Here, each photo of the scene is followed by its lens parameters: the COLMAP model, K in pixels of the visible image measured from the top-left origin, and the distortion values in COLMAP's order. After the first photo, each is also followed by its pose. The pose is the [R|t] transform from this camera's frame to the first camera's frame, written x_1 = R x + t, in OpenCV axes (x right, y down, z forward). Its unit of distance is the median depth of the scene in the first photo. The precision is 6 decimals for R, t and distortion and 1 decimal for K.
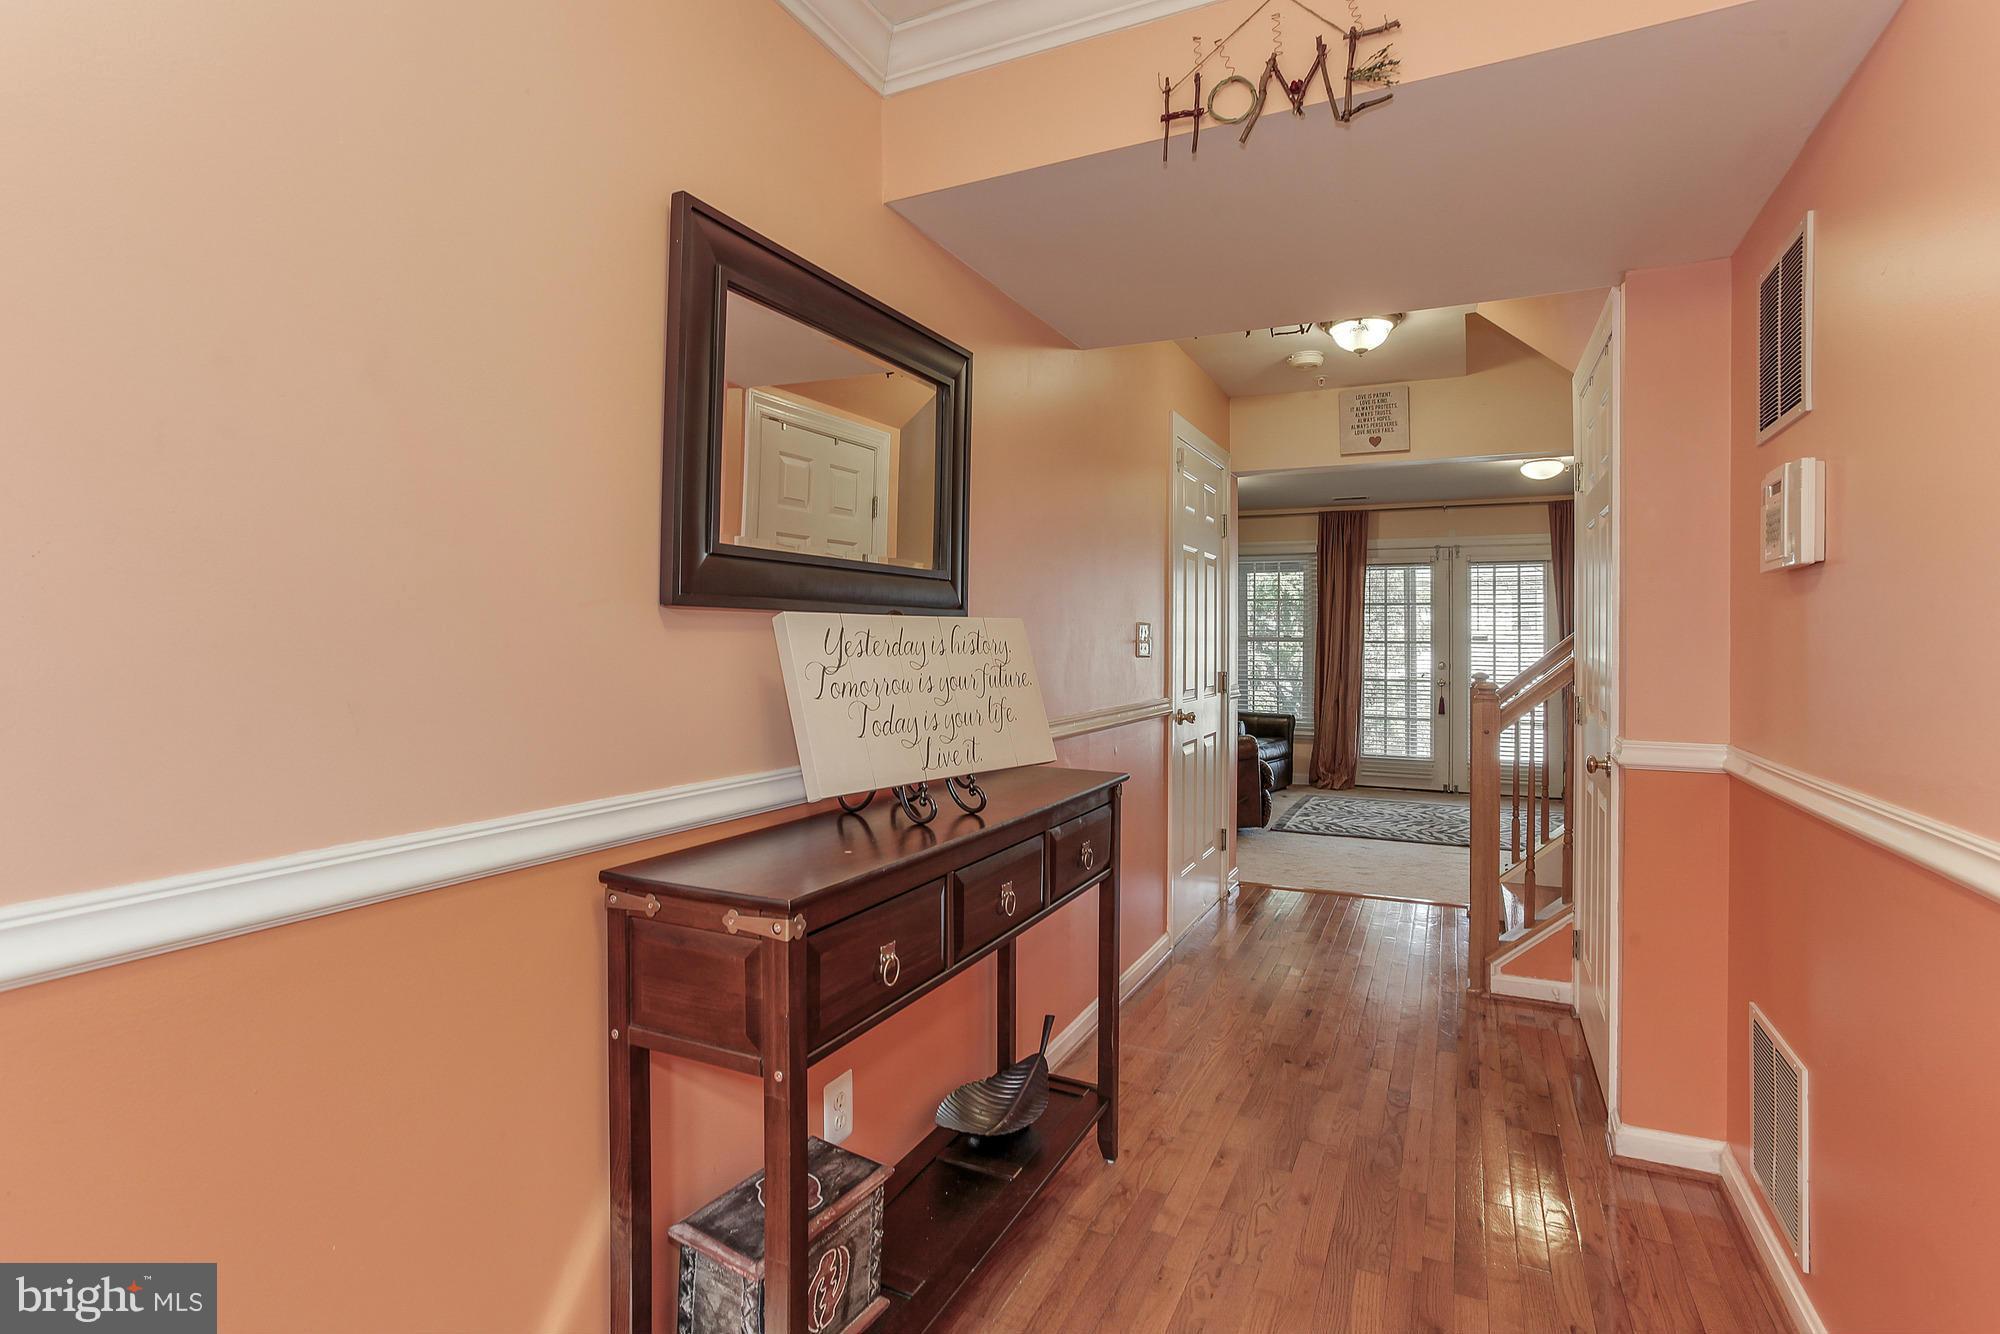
lens RADIAL K [[983.6, 0, 997.8], [0, 983.6, 600.8], [0, 0, 1]] dist [-0.031517, 0.001903]
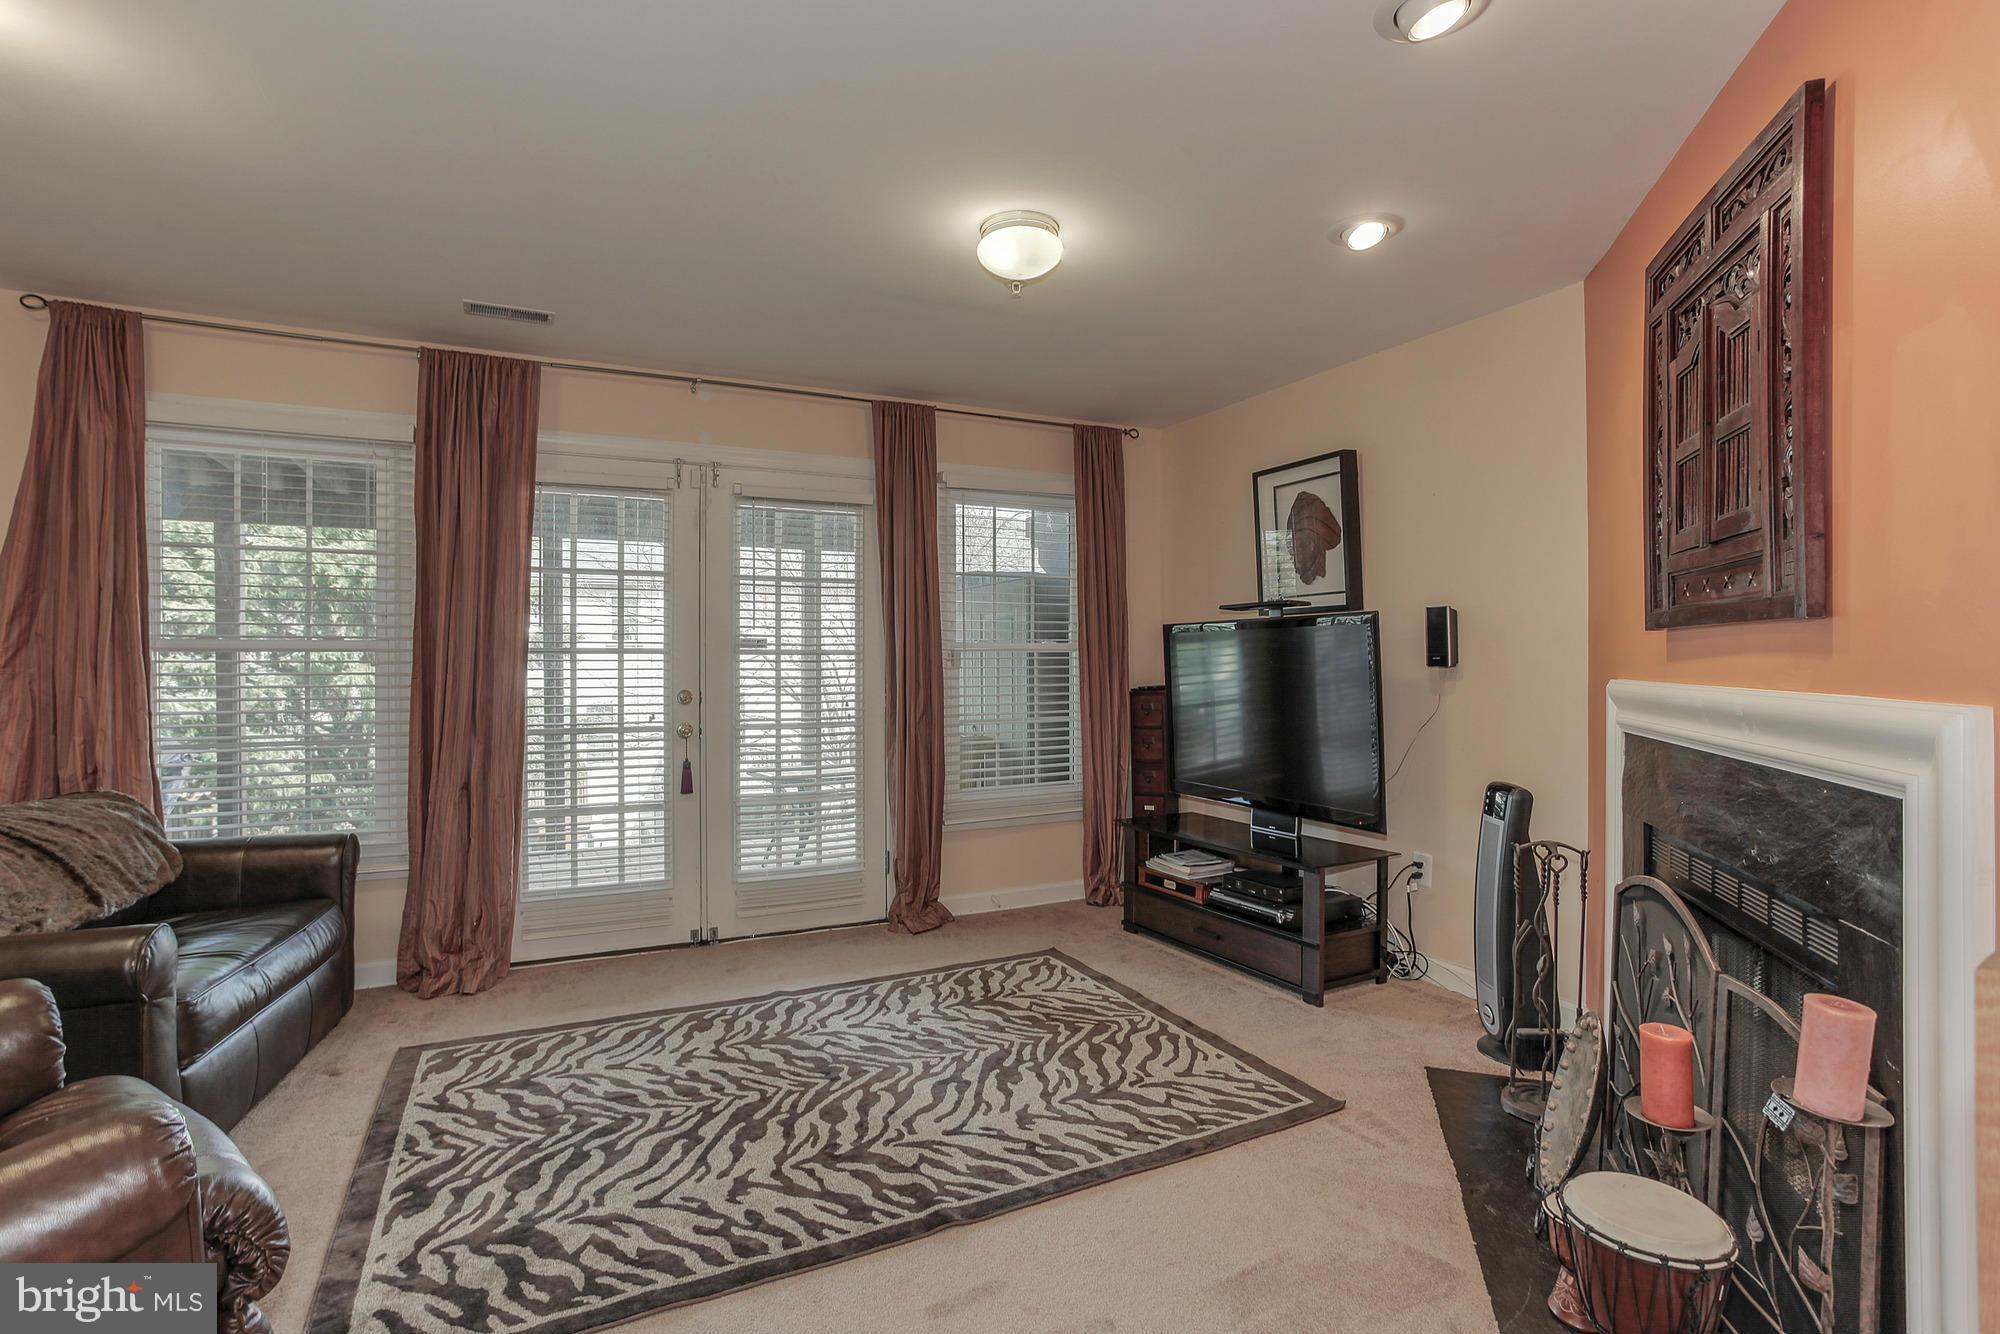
lens RADIAL K [[964.3, 0, 1004.4], [0, 964.3, 656.2], [0, 0, 1]] dist [-0.060225, 0.037580]
pose [[0.610093, -0.010845, 0.792255, 0.162034], [-0.025129, 0.999138, 0.033028, 0.024680], [-0.791931, -0.040059, 0.609295, 0.568711]]
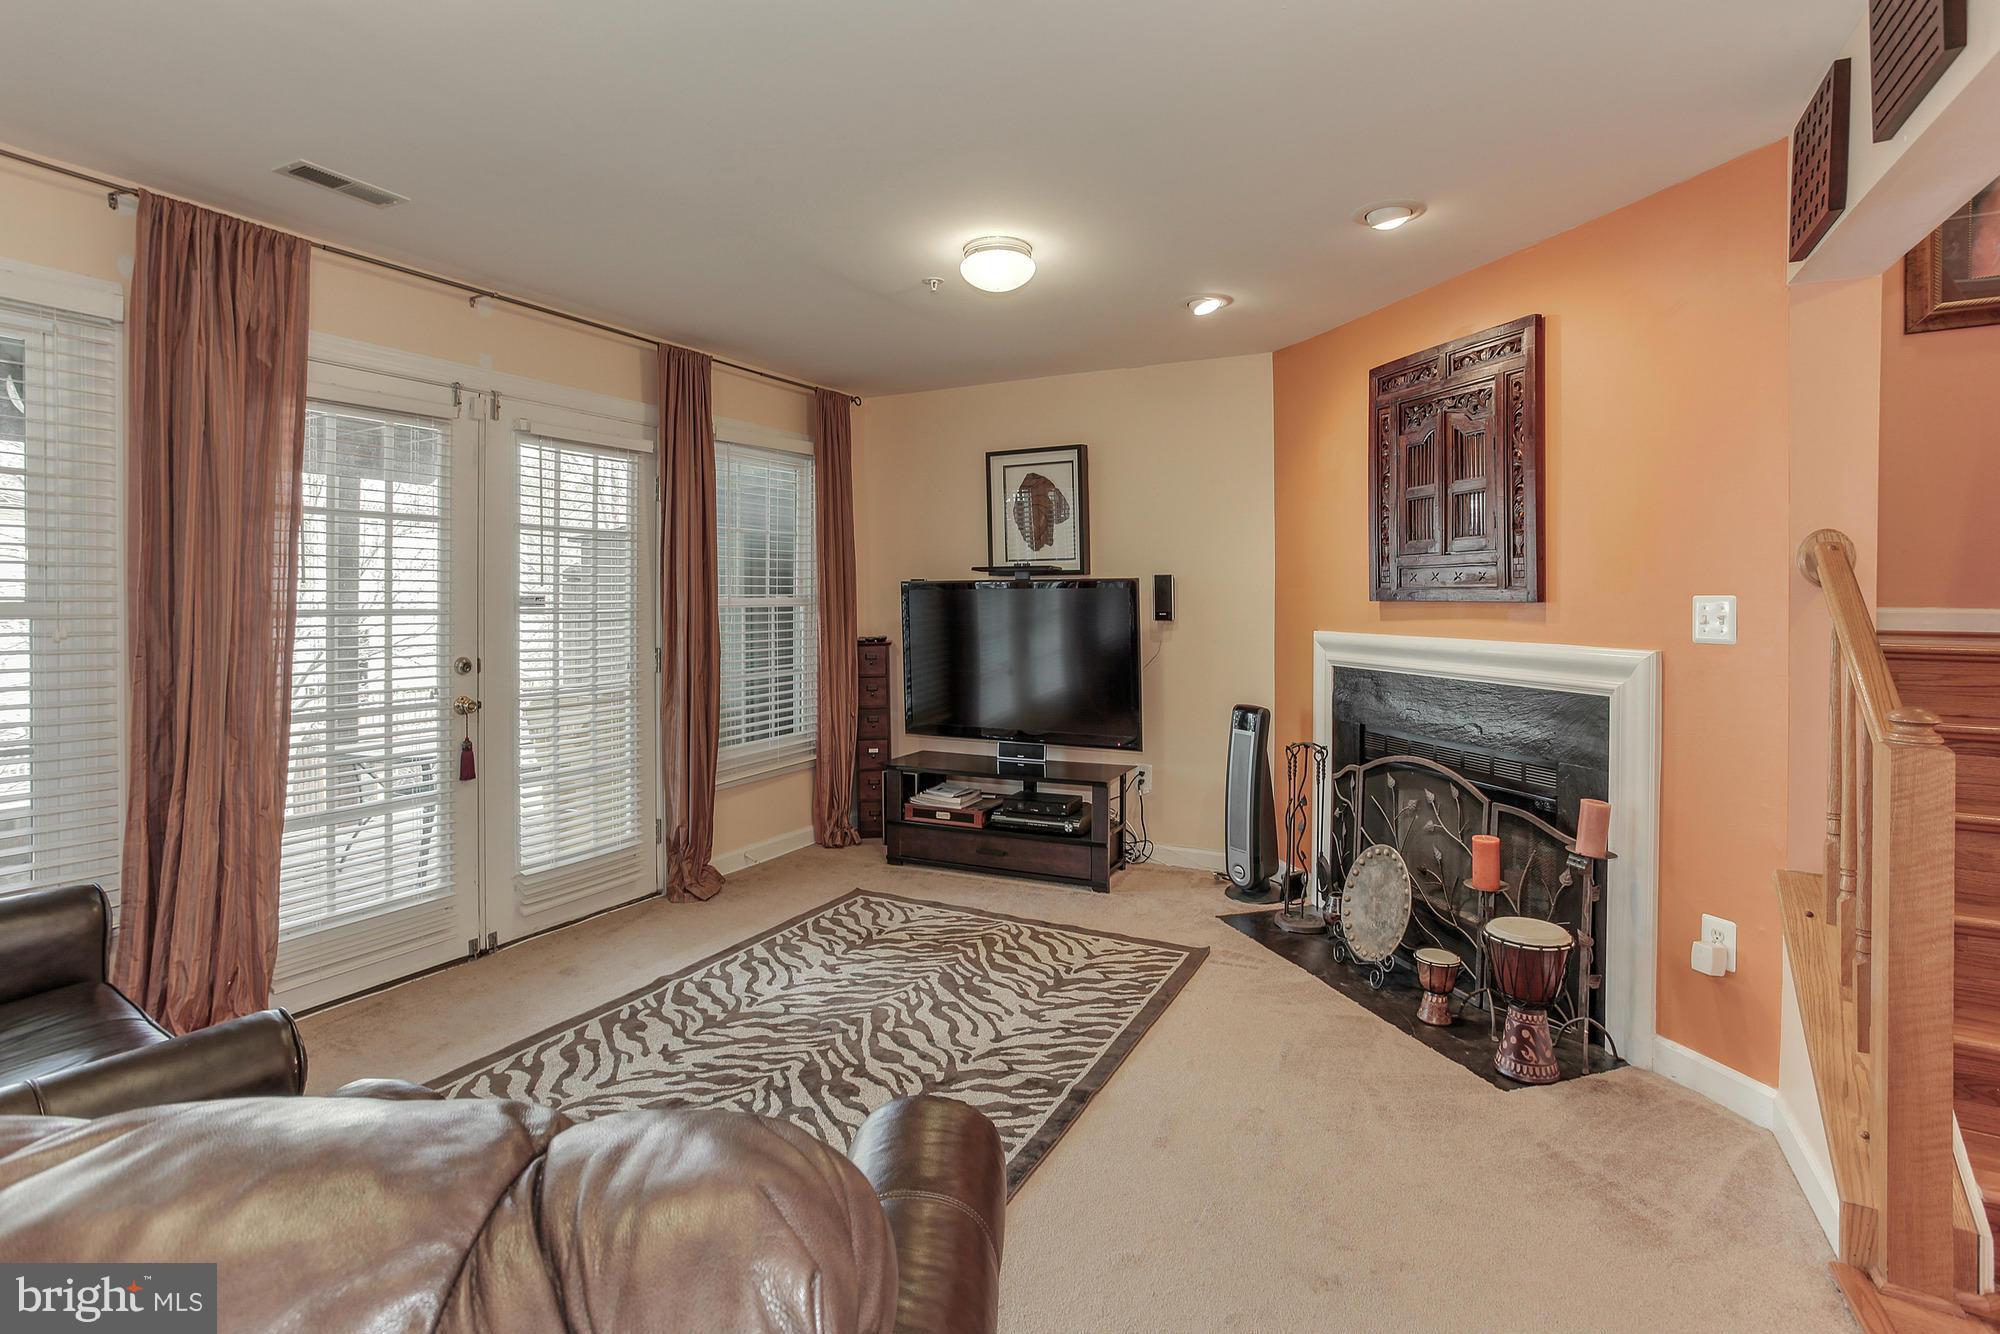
lens RADIAL K [[983.6, 0, 997.8], [0, 983.6, 600.8], [0, 0, 1]] dist [-0.031517, 0.001903]
pose [[0.034922, -0.017578, 0.999235, 0.036619], [-0.042375, 0.998920, 0.019053, 0.019837], [-0.998491, -0.043008, 0.034139, 0.755109]]
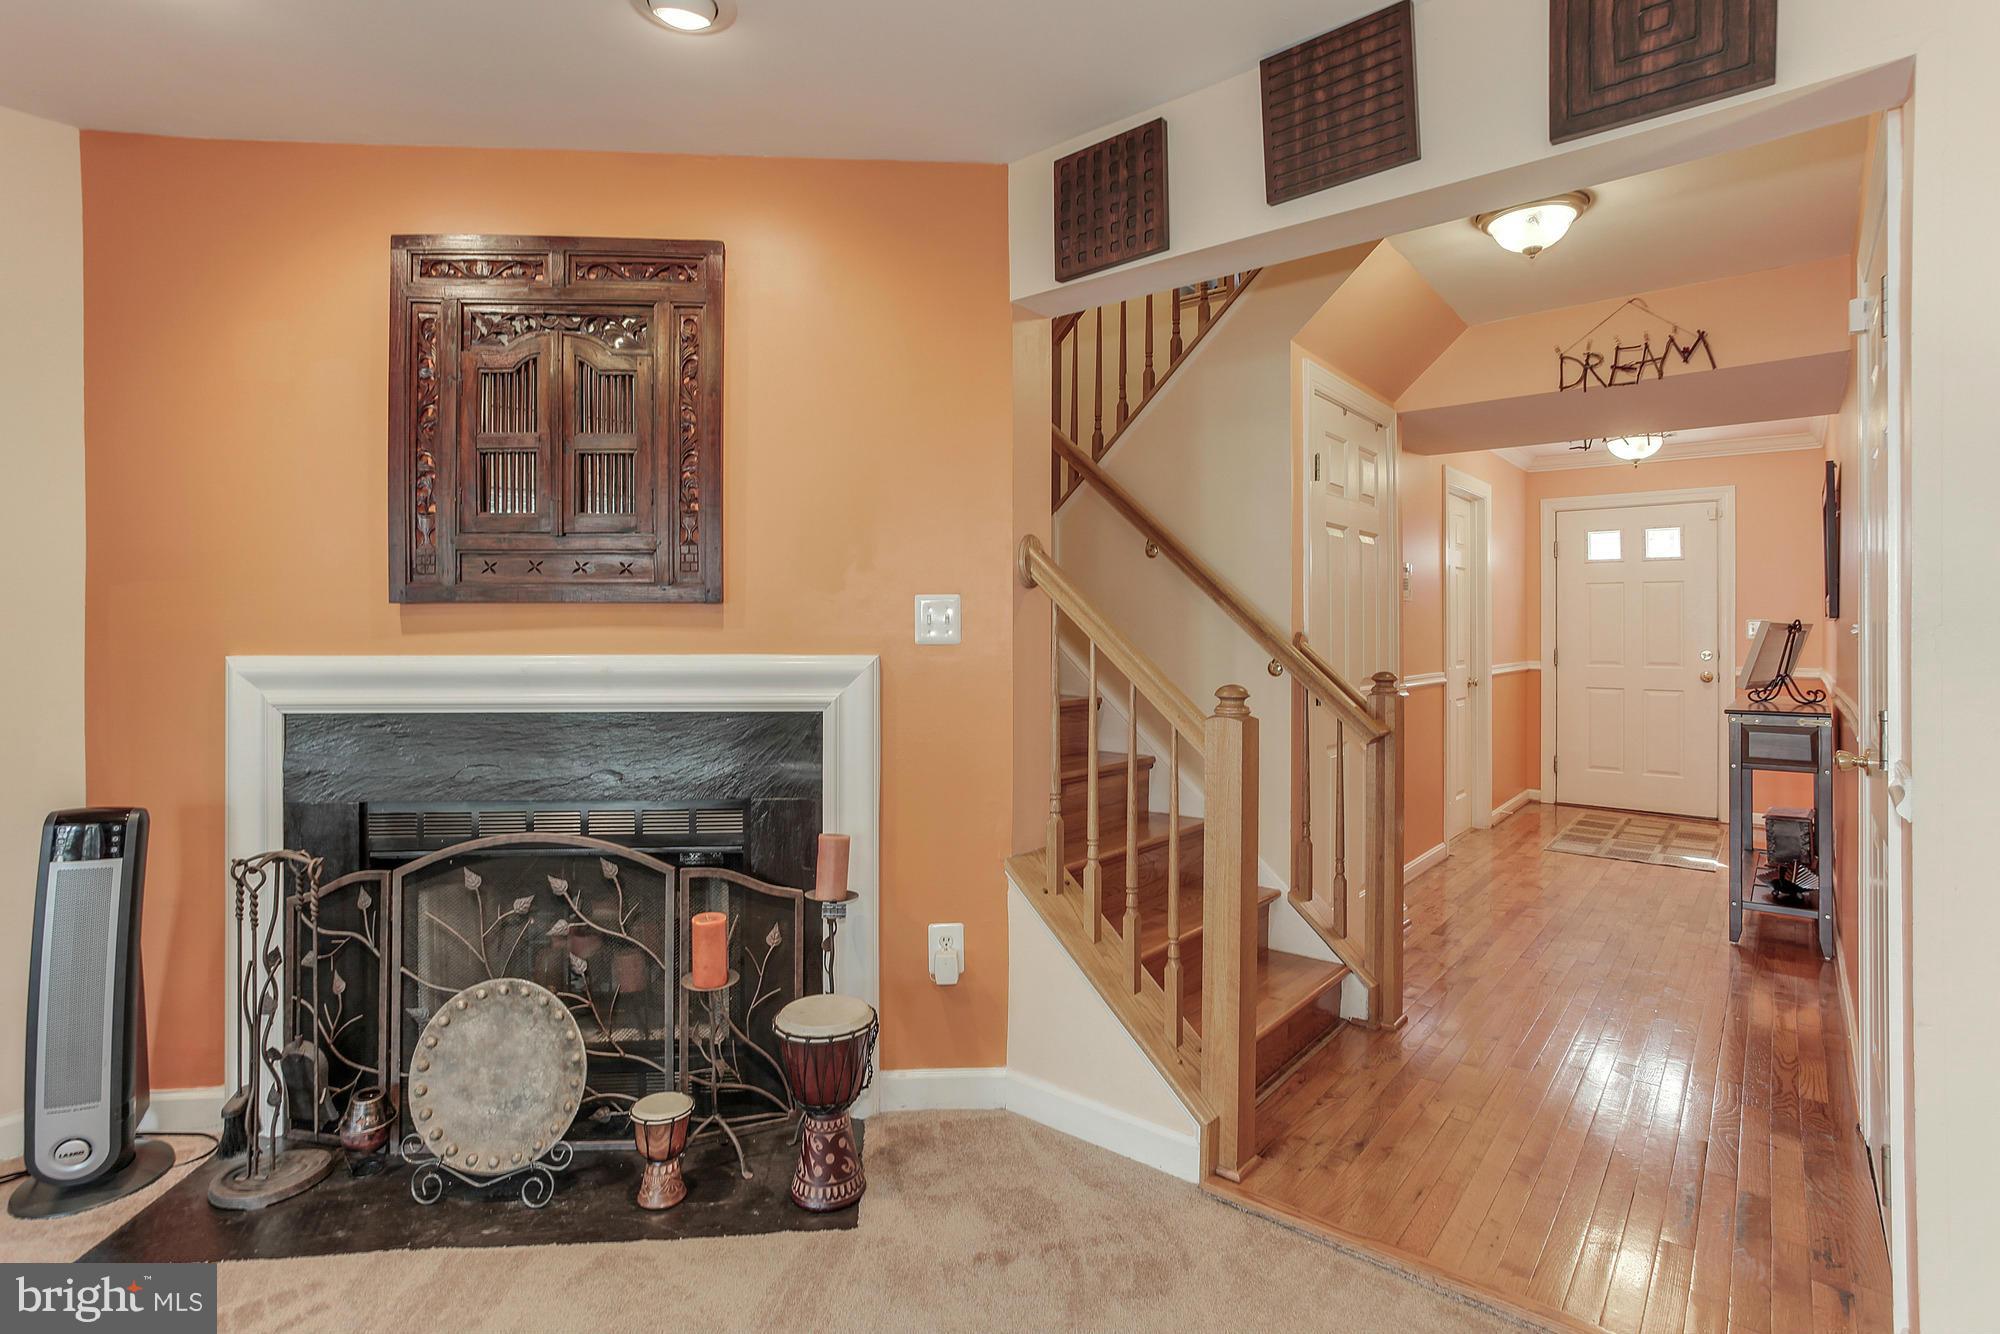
lens RADIAL K [[953.9, 0, 987.9], [0, 953.9, 623.2], [0, 0, 1]] dist [-0.058496, 0.026793]
pose [[-0.971788, -0.010017, 0.235645, 0.273376], [-0.021830, 0.998629, -0.047575, 0.037126], [-0.234845, -0.051377, -0.970674, 0.823822]]
